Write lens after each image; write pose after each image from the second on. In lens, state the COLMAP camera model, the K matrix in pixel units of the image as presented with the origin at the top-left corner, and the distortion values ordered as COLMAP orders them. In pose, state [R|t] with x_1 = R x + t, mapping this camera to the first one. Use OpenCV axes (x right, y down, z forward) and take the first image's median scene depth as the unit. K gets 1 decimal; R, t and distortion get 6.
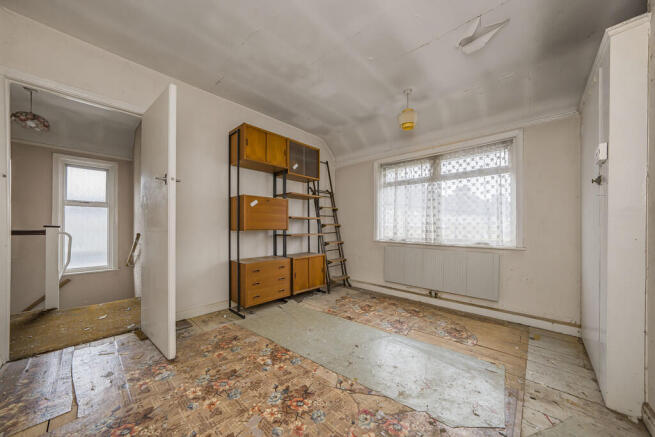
lens RADIAL K [[230.1, 0, 330.7], [0, 230.1, 227.5], [0, 0, 1]] dist [-0.014064, 0.000433]
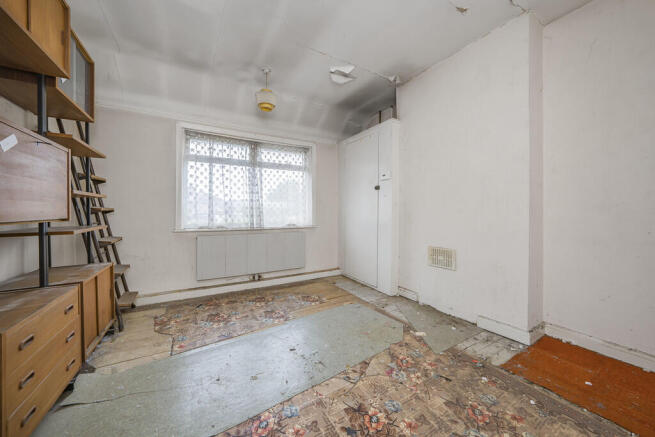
lens RADIAL K [[230.1, 0, 328.1], [0, 230.1, 212.8], [0, 0, 1]] dist [-0.014064, 0.000433]
pose [[0.301018, -0.010871, 0.953557, -0.470815], [0.007636, 0.999930, 0.008989, -0.004692], [-0.953588, 0.004576, 0.301080, 0.430930]]
